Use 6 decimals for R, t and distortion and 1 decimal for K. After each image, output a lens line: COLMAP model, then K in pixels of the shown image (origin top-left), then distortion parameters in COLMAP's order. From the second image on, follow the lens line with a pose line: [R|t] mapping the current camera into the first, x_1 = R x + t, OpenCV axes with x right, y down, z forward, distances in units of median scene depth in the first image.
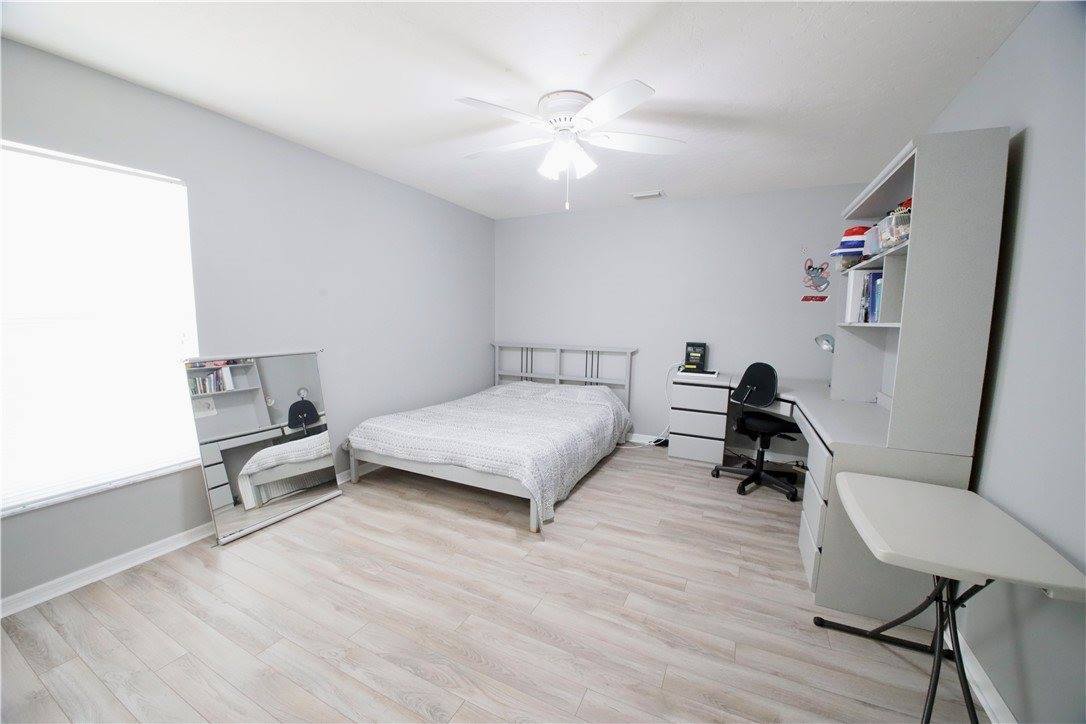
lens RADIAL K [[404.0, 0, 543.0], [0, 404.0, 362.0], [0, 0, 1]] dist [-0.000277, -0.000079]
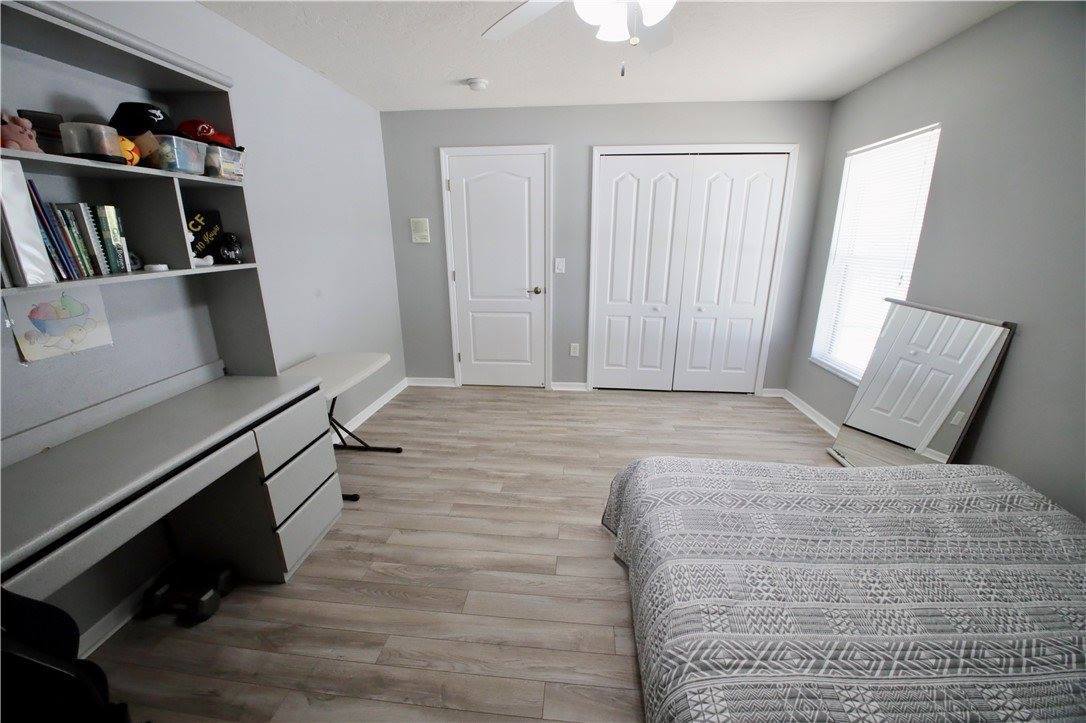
lens RADIAL K [[404.0, 0, 543.0], [0, 404.0, 361.5], [0, 0, 1]] dist [-0.000277, -0.000079]
pose [[-0.928168, 0.095307, -0.359750, 0.481740], [-0.050872, 0.925088, 0.376330, -0.243986], [0.368667, 0.367599, -0.853789, 1.892223]]
